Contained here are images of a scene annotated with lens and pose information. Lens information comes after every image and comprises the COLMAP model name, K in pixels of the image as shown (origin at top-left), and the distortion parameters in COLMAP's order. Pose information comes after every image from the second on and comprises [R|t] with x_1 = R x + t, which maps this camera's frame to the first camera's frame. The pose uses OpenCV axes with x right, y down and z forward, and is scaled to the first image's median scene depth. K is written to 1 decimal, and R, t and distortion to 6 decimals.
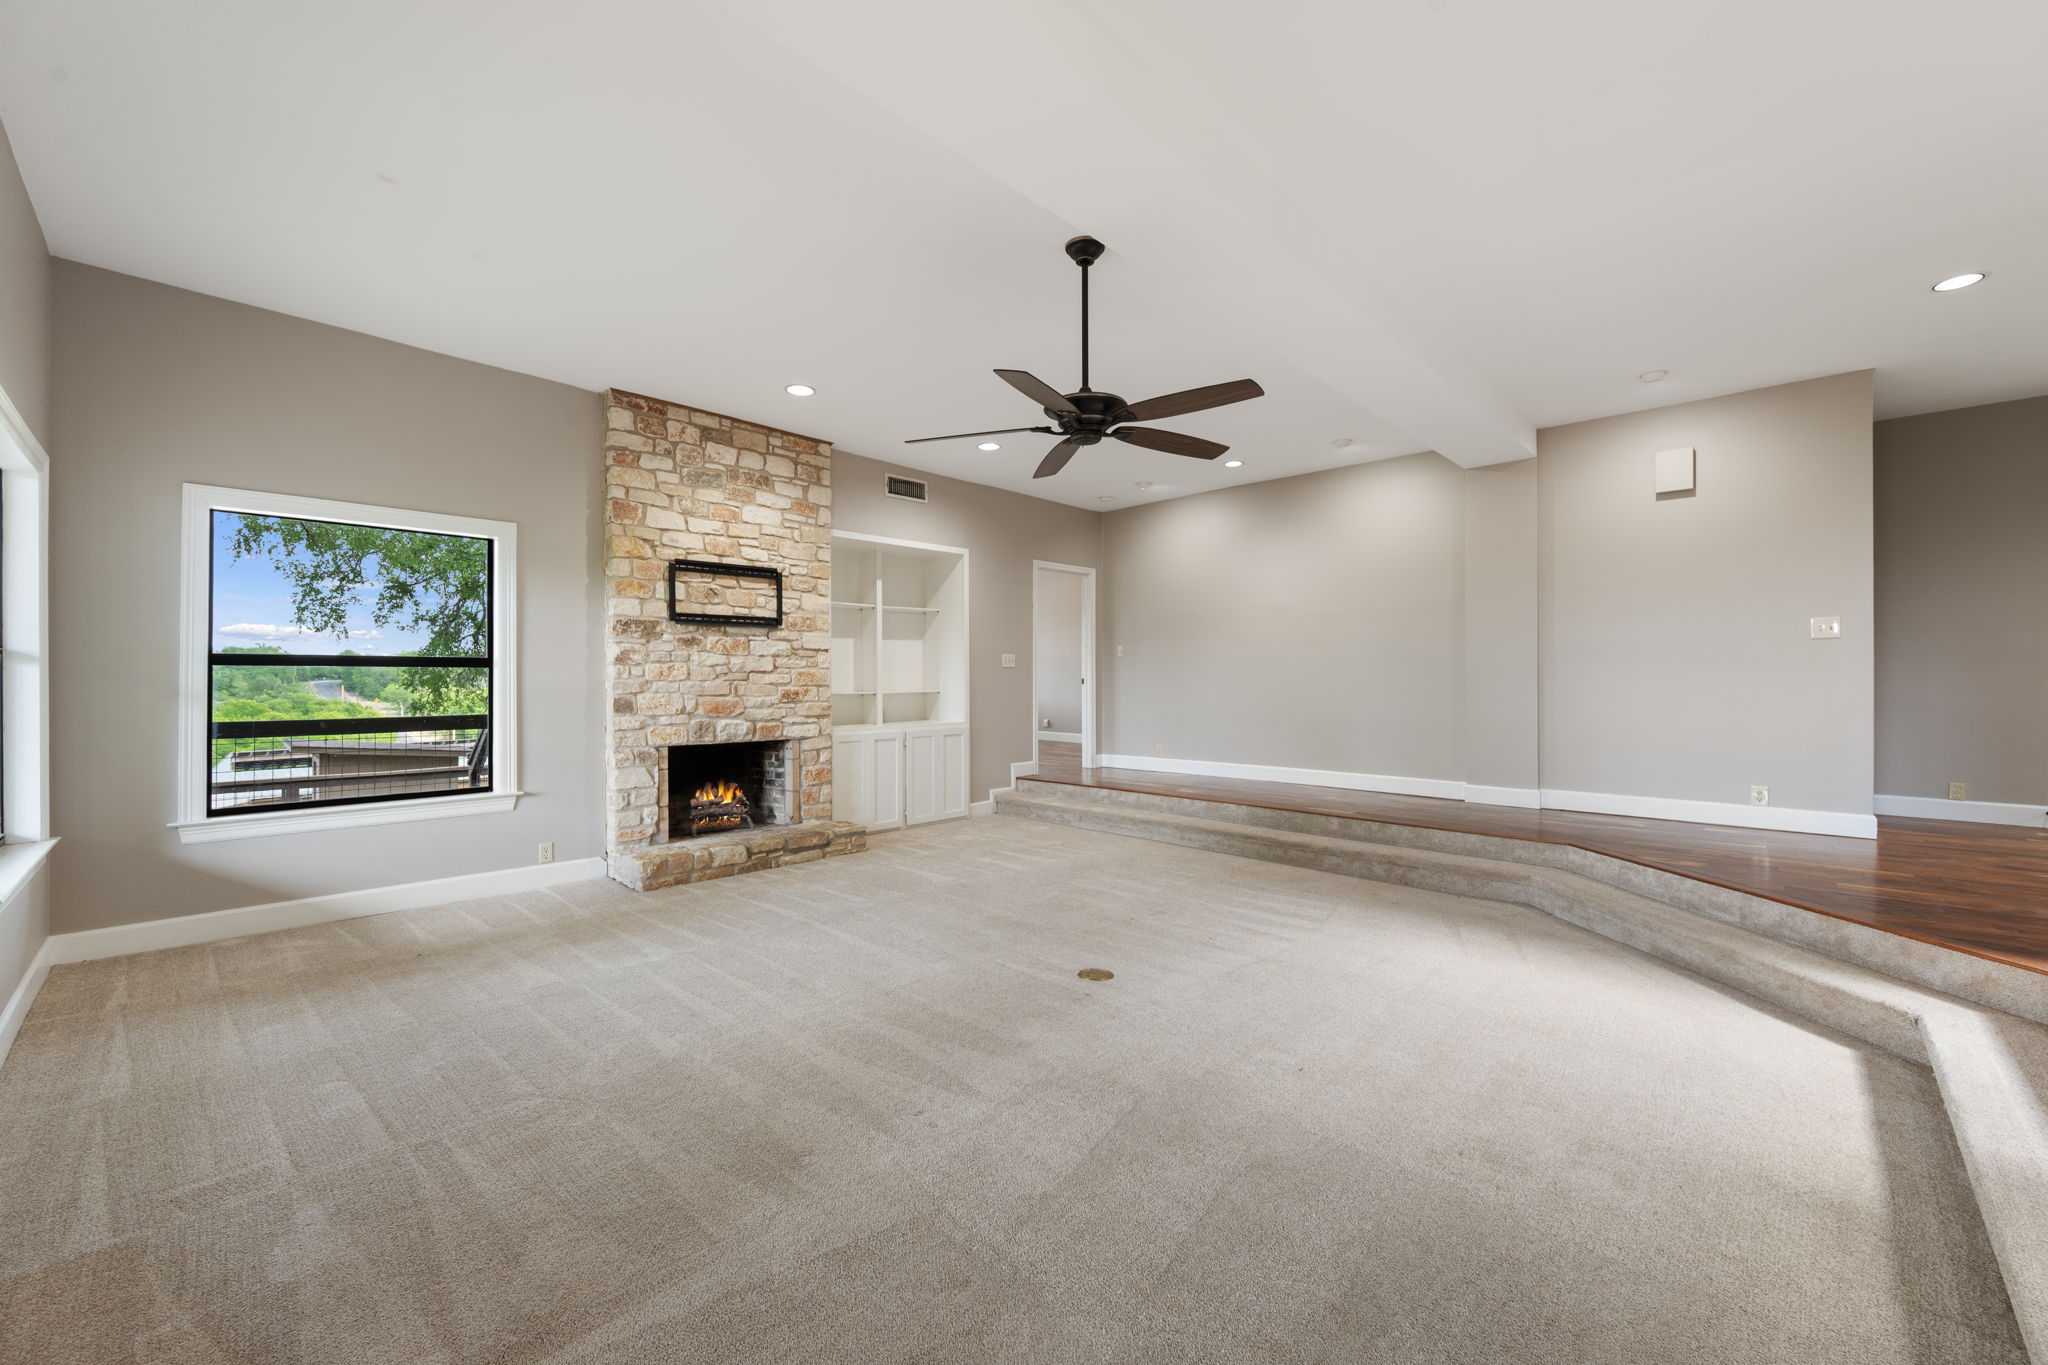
lens RADIAL K [[802.1, 0, 1024.5], [0, 802.1, 676.2], [0, 0, 1]] dist [-0.000481, 0.000010]
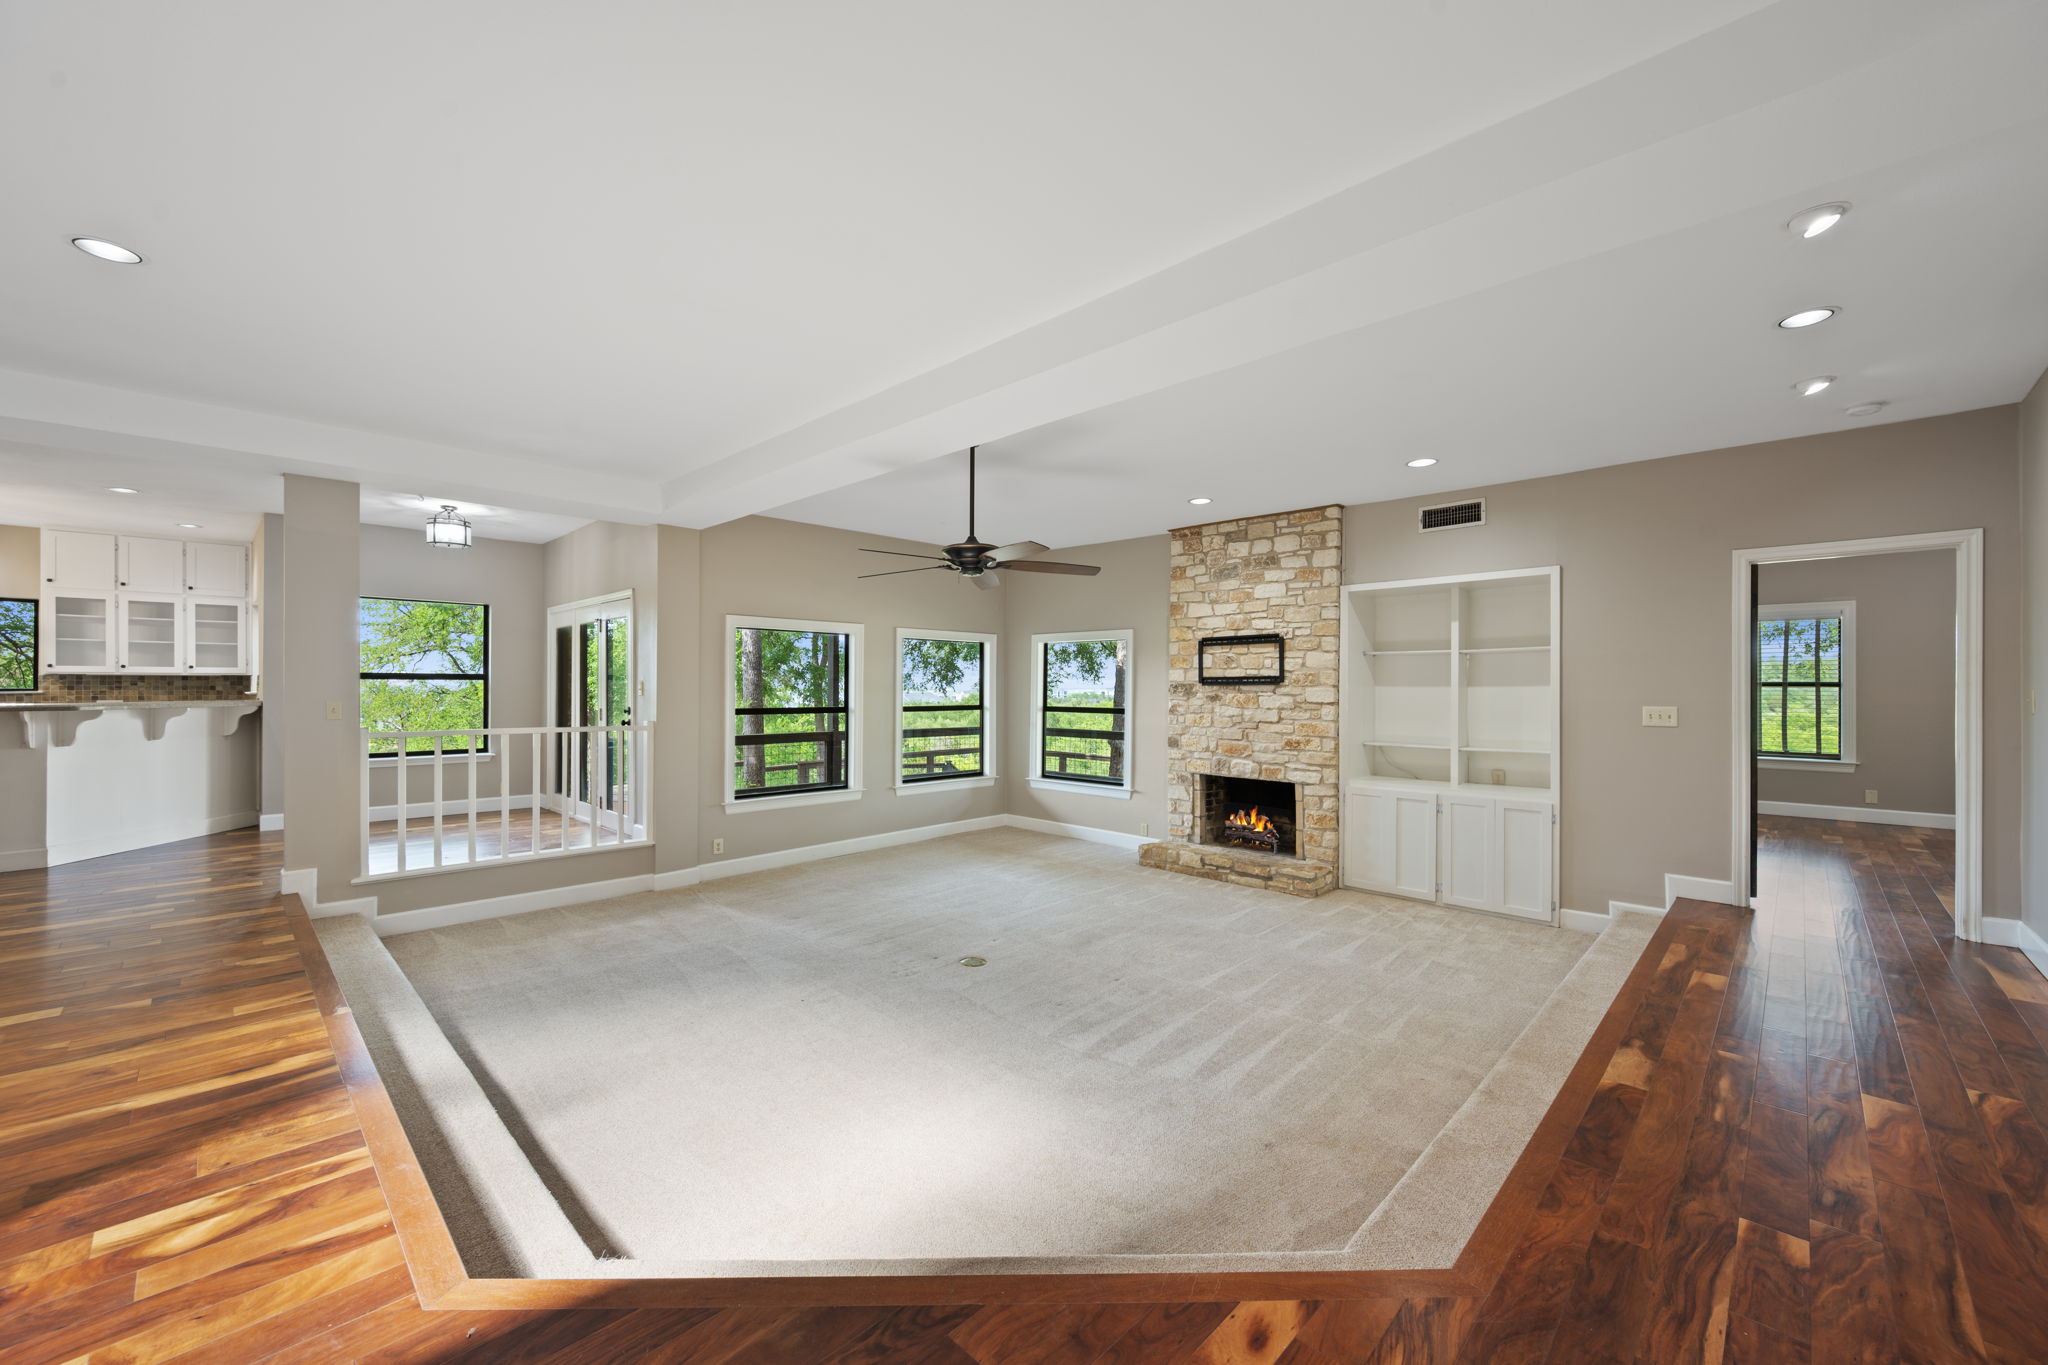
lens RADIAL K [[802.1, 0, 1021.0], [0, 802.1, 683.9], [0, 0, 1]] dist [-0.000481, 0.000010]
pose [[-0.004157, -0.001508, -0.999990, 0.888800], [-0.001132, 0.999998, -0.001503, -0.062031], [0.999991, 0.001126, -0.004159, 0.659499]]
